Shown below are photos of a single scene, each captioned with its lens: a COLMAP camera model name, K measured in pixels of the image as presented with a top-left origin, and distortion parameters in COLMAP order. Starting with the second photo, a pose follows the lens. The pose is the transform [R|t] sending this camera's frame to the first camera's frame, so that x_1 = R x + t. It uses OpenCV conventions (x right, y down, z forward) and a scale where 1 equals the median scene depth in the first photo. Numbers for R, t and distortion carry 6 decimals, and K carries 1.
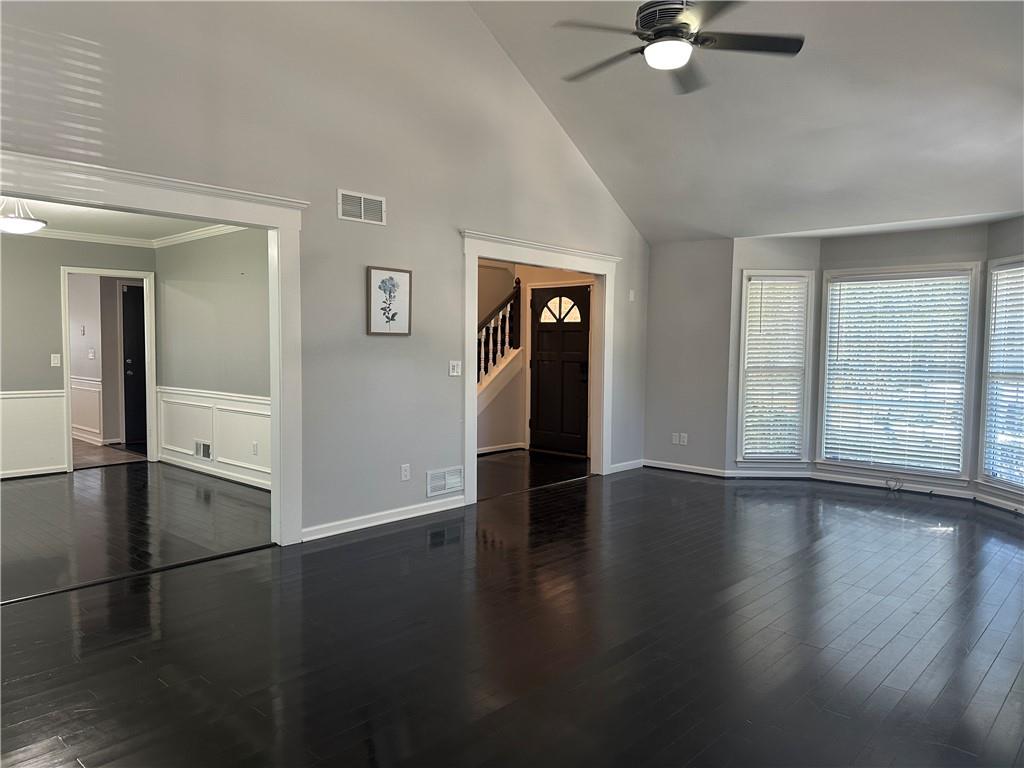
lens RADIAL K [[709.5, 0, 512.2], [0, 709.5, 392.6], [0, 0, 1]] dist [0.030794, -0.039521]
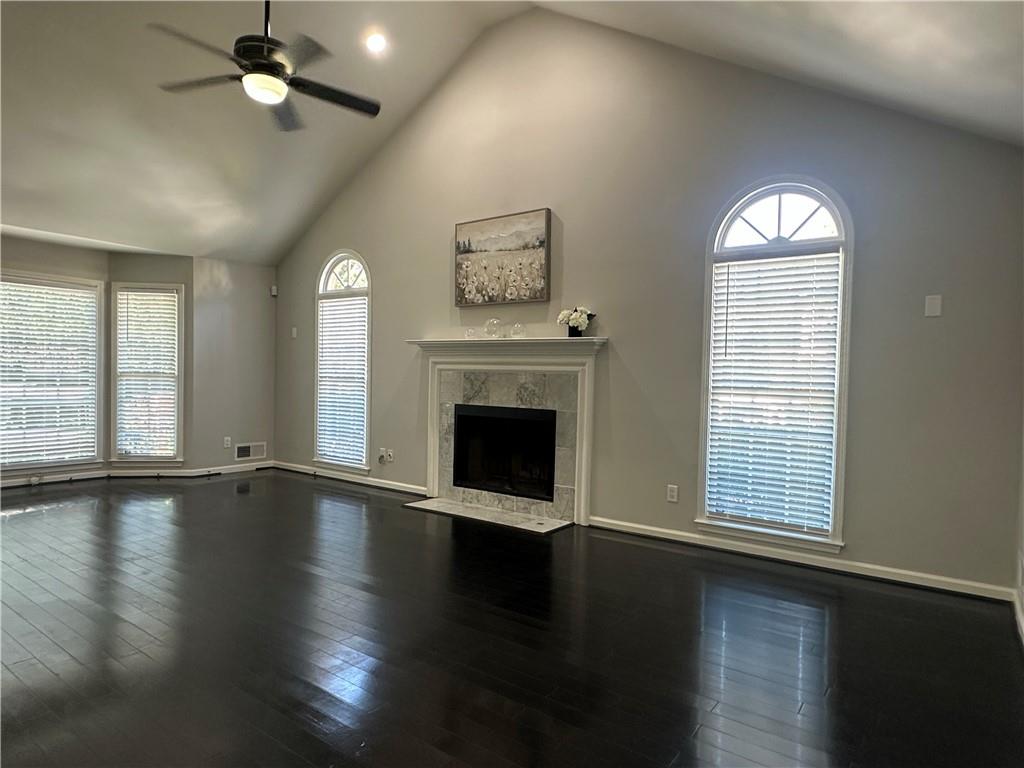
lens RADIAL K [[592.8, 0, 517.0], [0, 592.8, 390.5], [0, 0, 1]] dist [0.002782, -0.003682]
pose [[-0.119075, -0.034439, 0.992288, -0.482914], [0.040174, 0.998413, 0.039473, -0.009318], [-0.992072, 0.044564, -0.117503, 0.464925]]
